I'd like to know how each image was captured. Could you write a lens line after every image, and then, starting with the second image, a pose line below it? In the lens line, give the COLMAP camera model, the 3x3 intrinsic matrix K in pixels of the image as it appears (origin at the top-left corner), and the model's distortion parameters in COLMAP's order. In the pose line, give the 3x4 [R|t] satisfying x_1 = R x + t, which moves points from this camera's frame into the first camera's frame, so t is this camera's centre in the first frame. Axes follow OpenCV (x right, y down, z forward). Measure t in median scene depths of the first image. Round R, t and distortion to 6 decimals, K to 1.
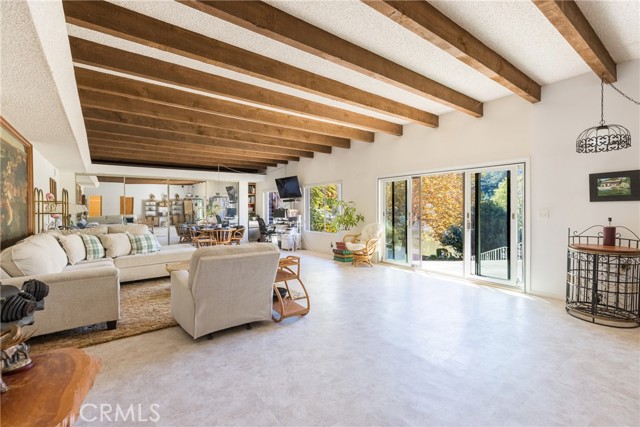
lens RADIAL K [[288.7, 0, 323.5], [0, 288.7, 208.5], [0, 0, 1]] dist [0.001418, 0.000002]
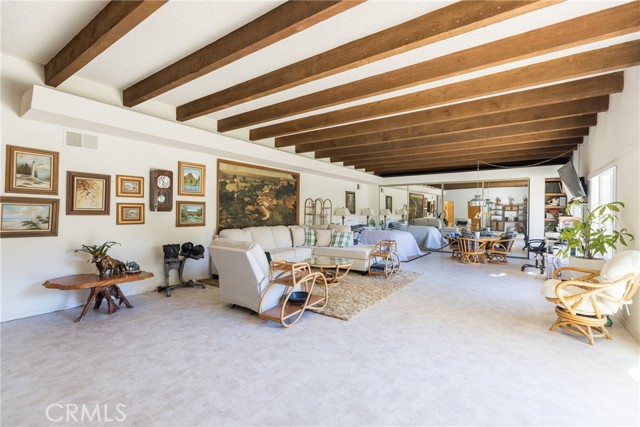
lens RADIAL K [[285.0, 0, 312.0], [0, 285.0, 214.4], [0, 0, 1]] dist [0.000213, 0.000063]
pose [[0.315902, 0.019943, -0.948582, 0.282494], [-0.014532, 0.999763, 0.016180, -0.003793], [0.948680, 0.008674, 0.316117, 0.266795]]
